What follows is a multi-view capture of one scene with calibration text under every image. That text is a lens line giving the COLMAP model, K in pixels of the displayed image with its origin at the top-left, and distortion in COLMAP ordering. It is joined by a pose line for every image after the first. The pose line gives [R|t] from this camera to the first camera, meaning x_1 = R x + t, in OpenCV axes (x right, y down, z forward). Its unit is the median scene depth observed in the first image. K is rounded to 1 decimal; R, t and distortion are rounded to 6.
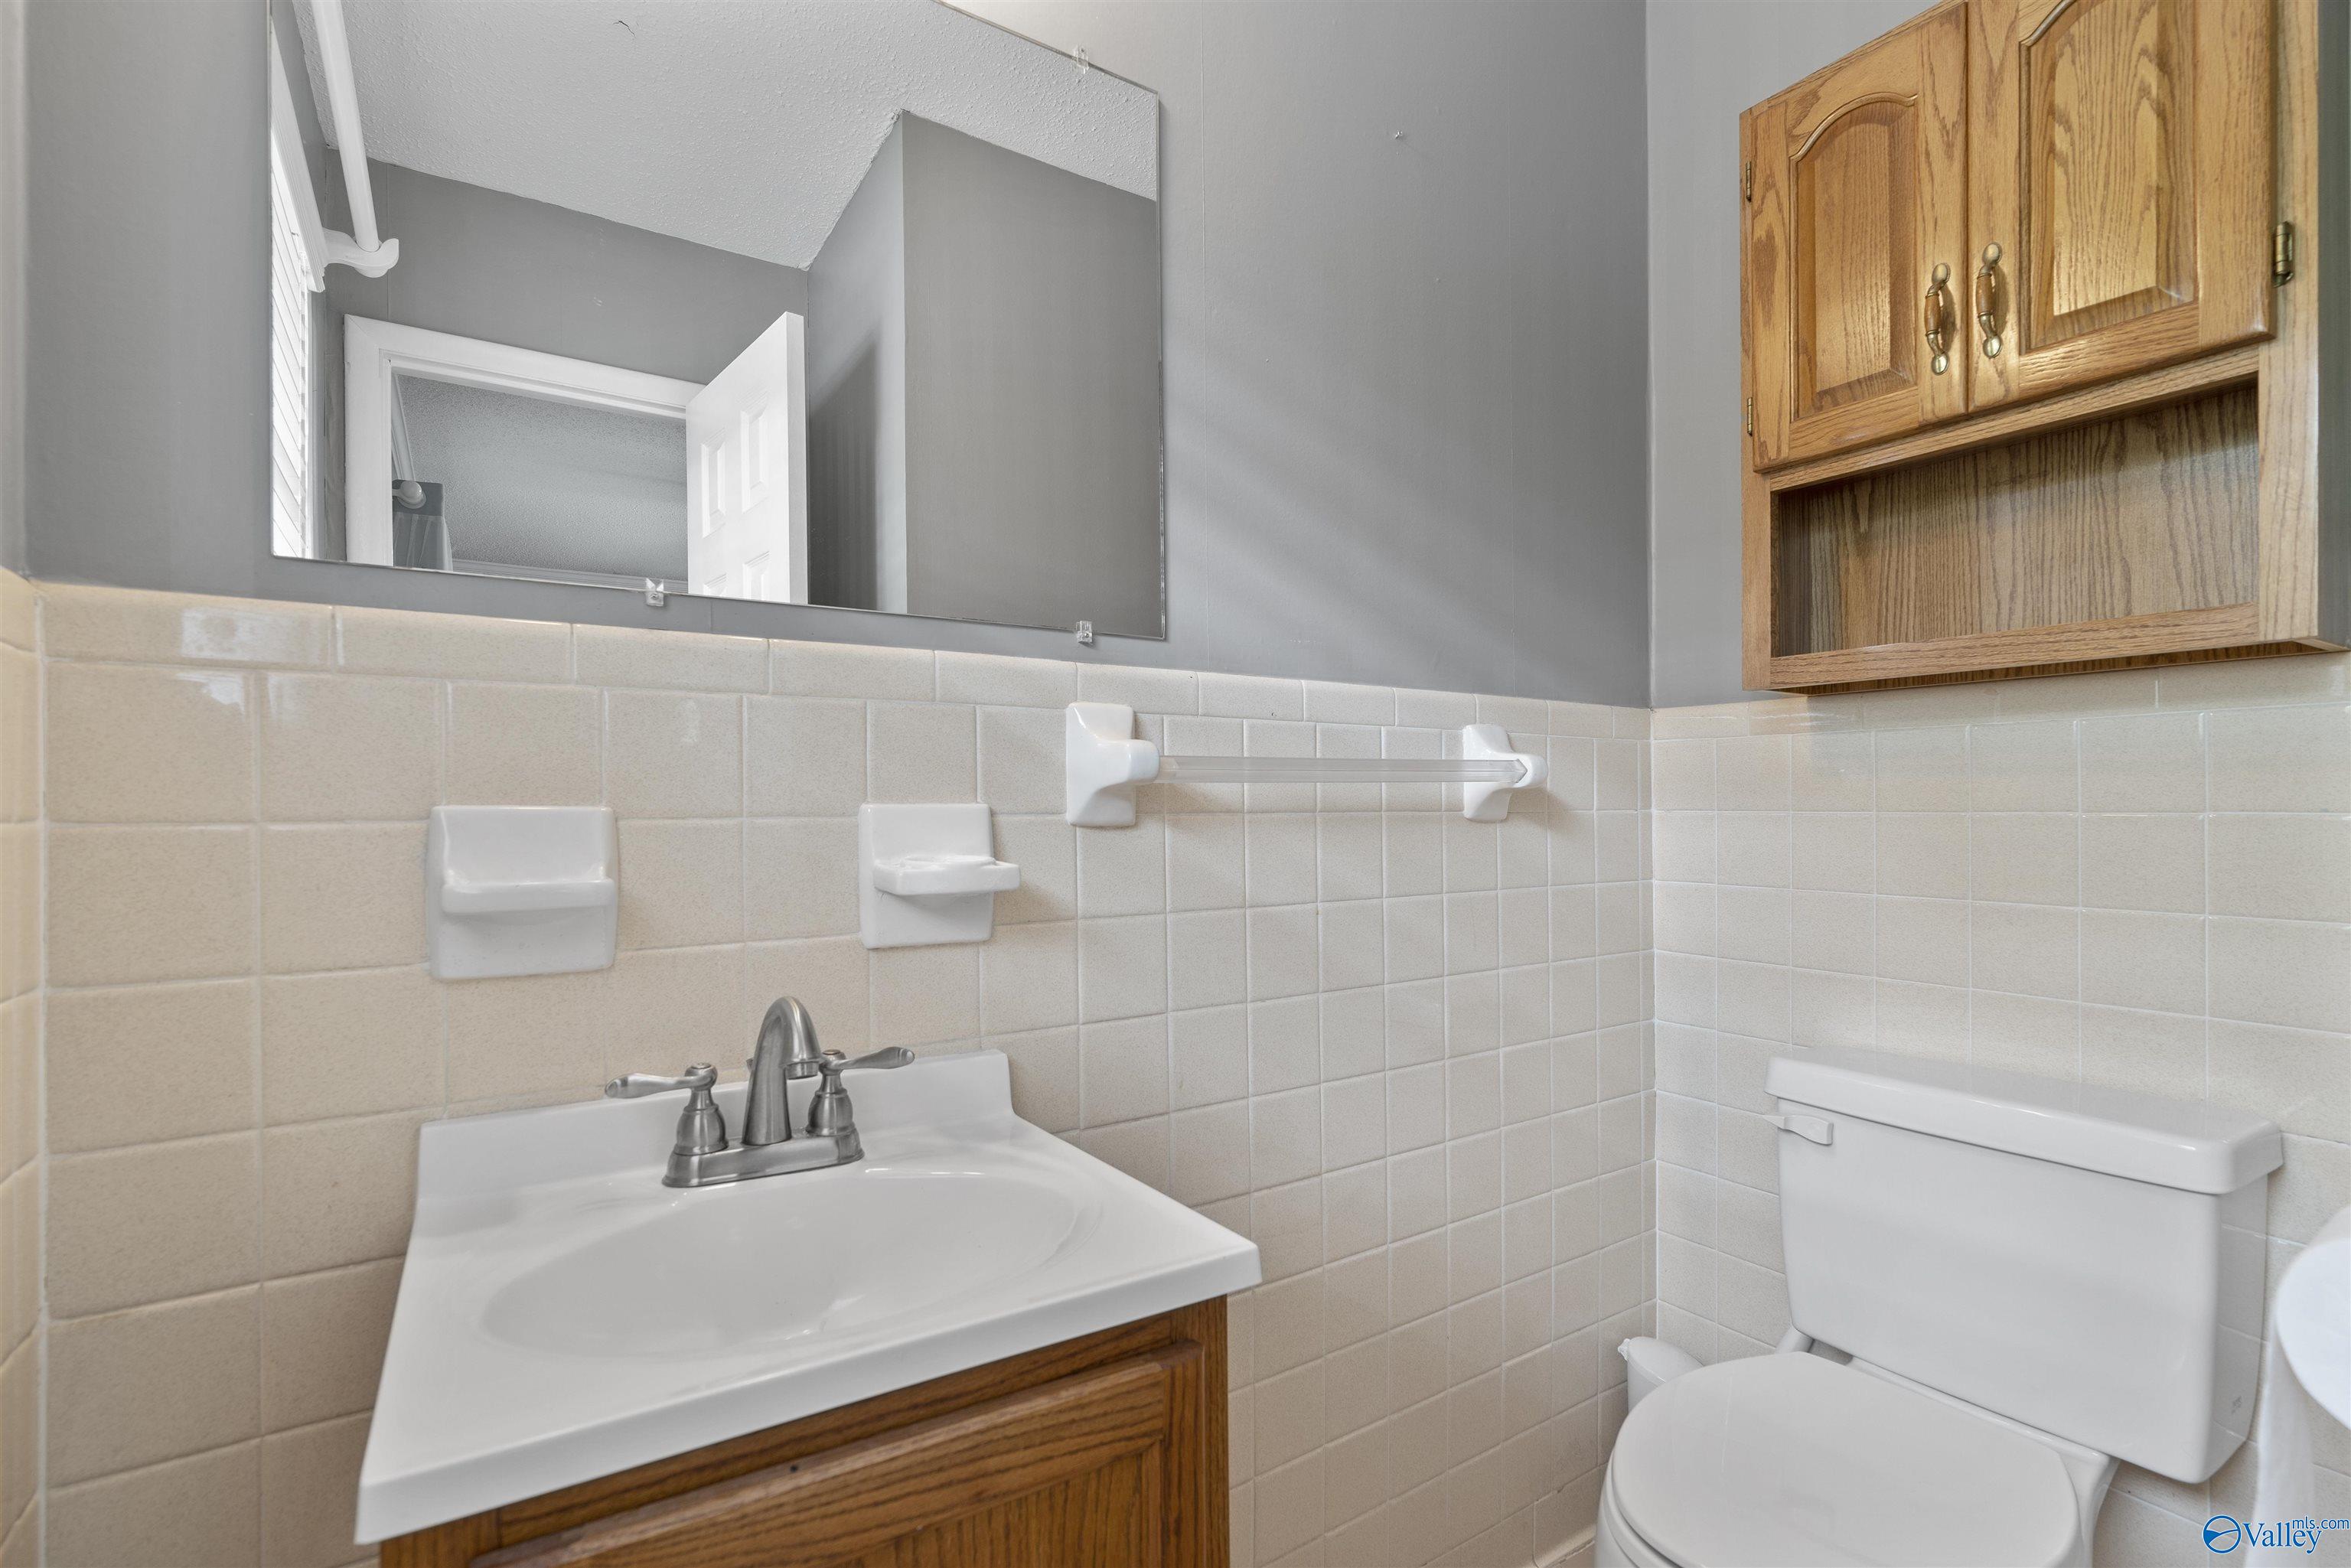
lens RADIAL K [[1076.1, 0, 1175.5], [0, 1076.1, 784.0], [0, 0, 1]] dist [-0.005288, -0.001135]
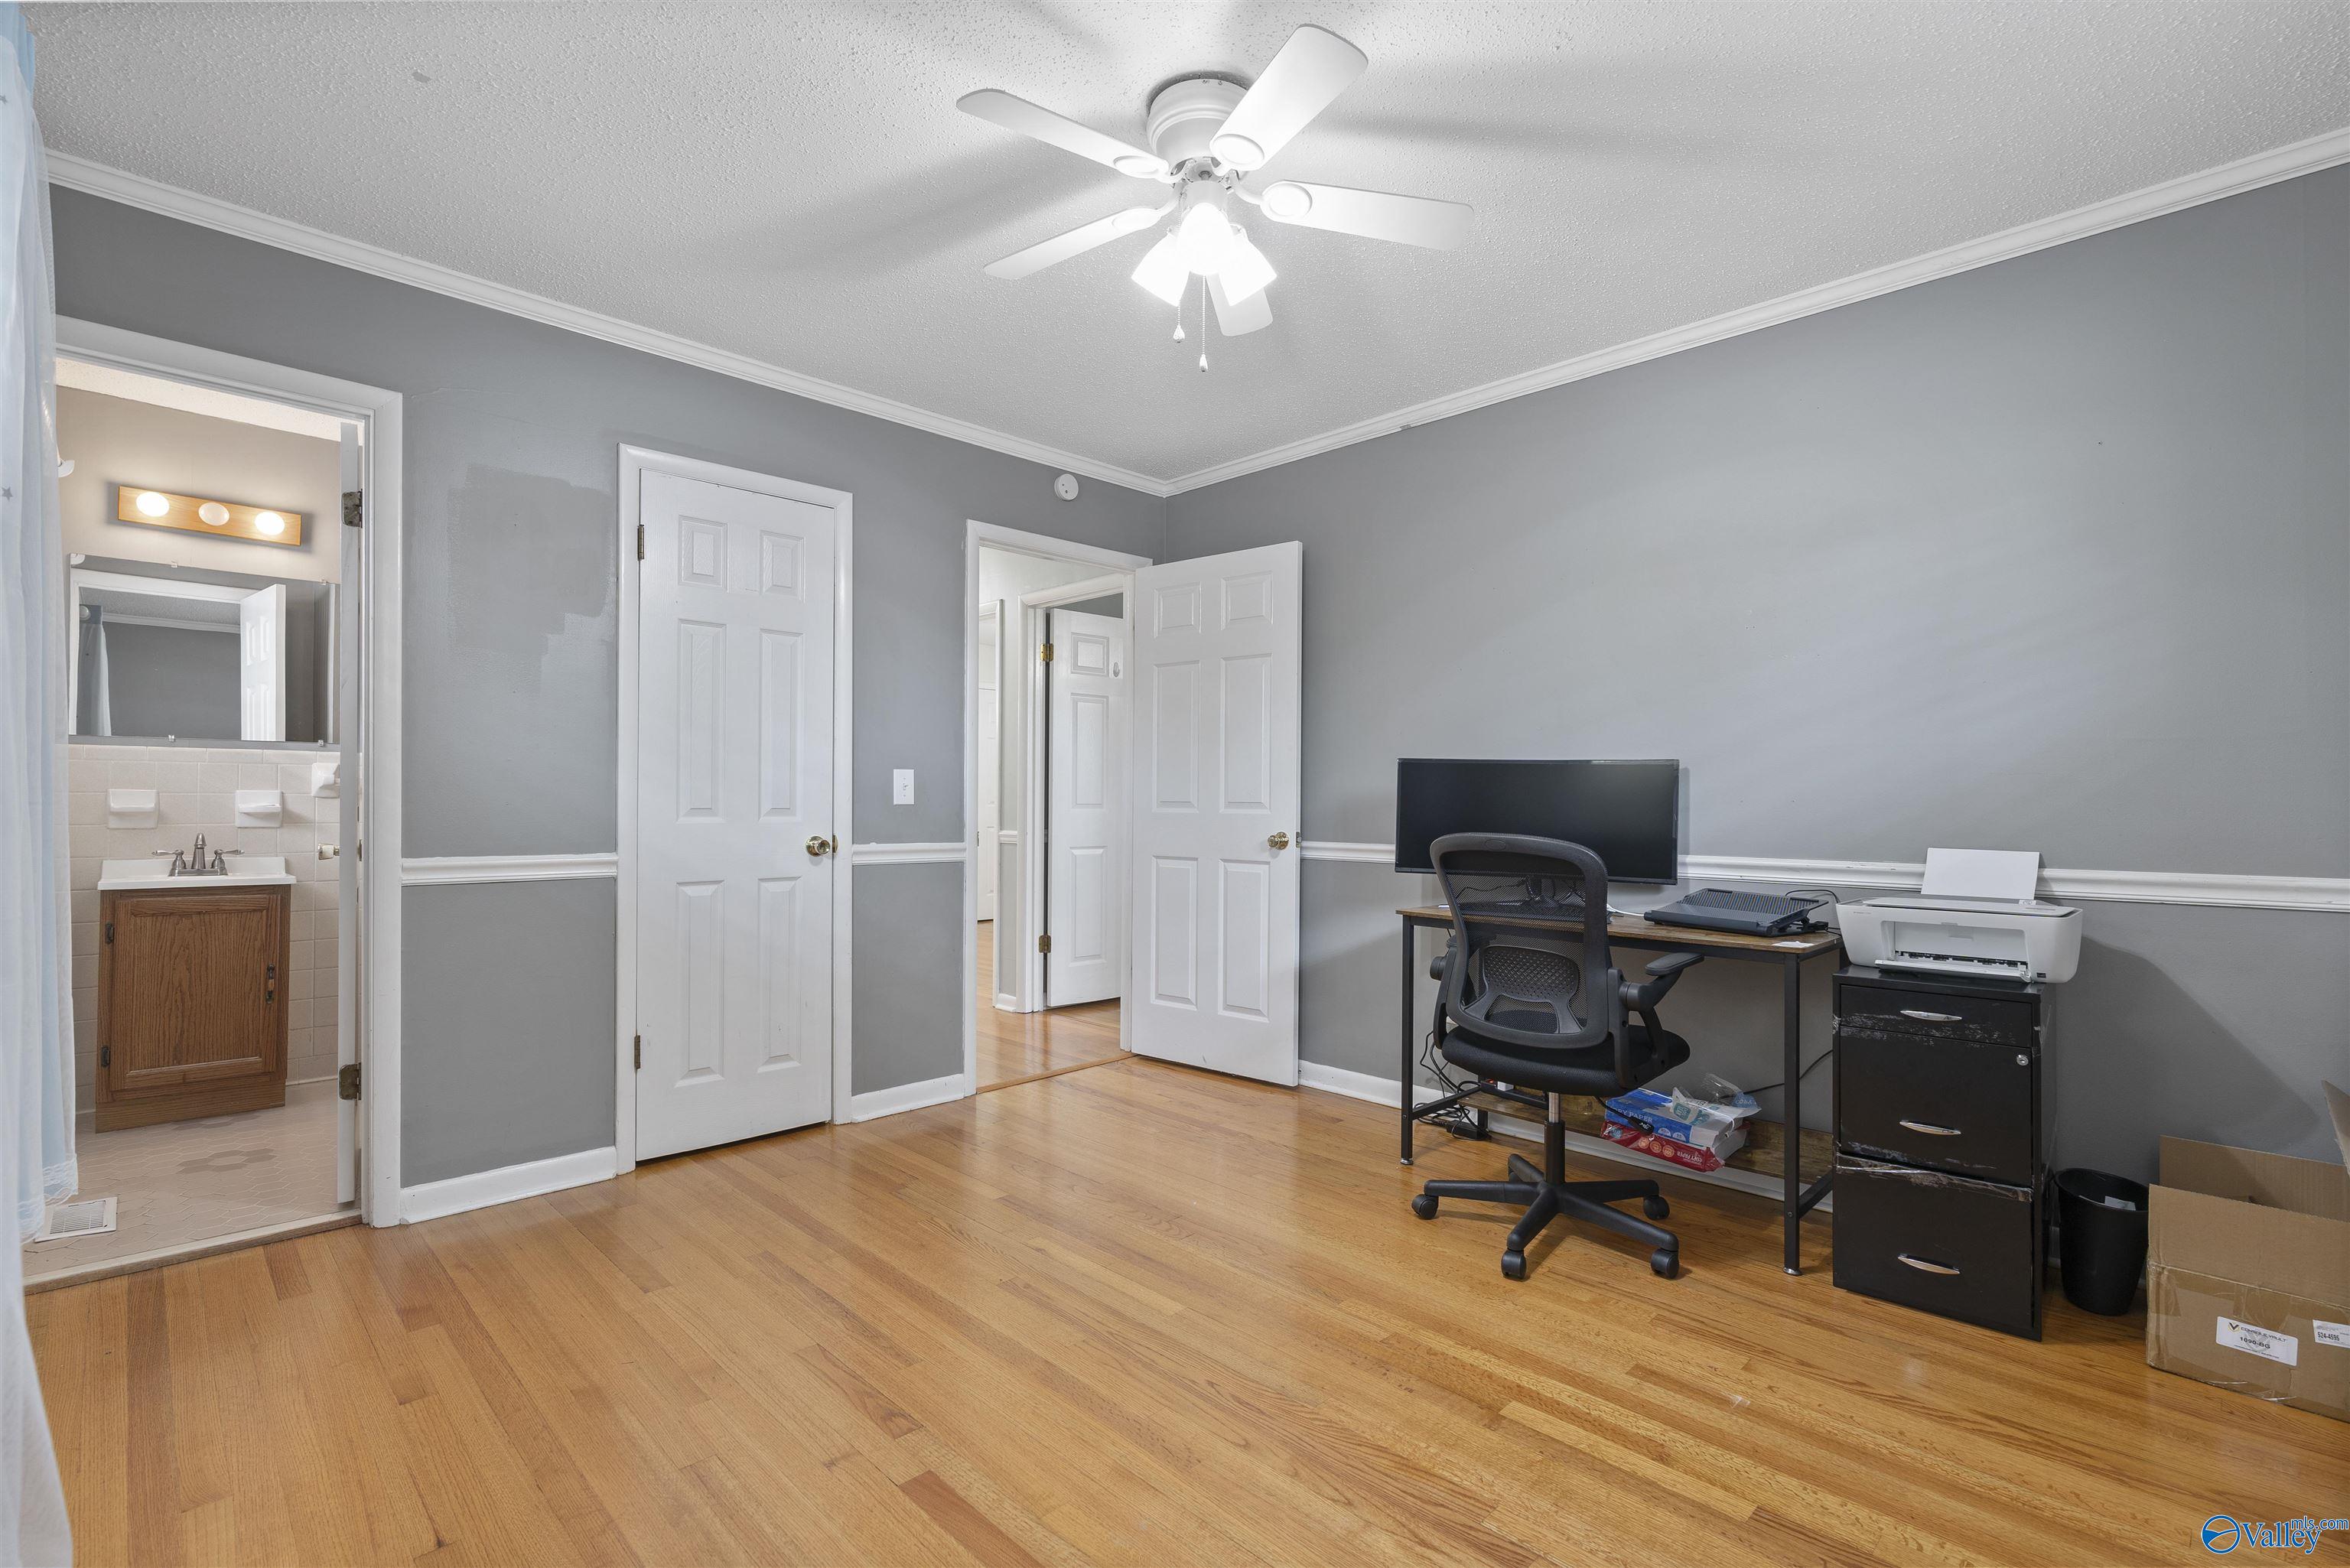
lens RADIAL K [[1075.6, 0, 1175.0], [0, 1075.6, 784.0], [0, 0, 1]] dist [-0.005288, -0.001135]
pose [[0.980199, 0.018062, 0.197190, 2.417887], [-0.018822, 0.999821, 0.001980, -0.077801], [-0.197119, -0.005653, 0.980363, -3.679832]]
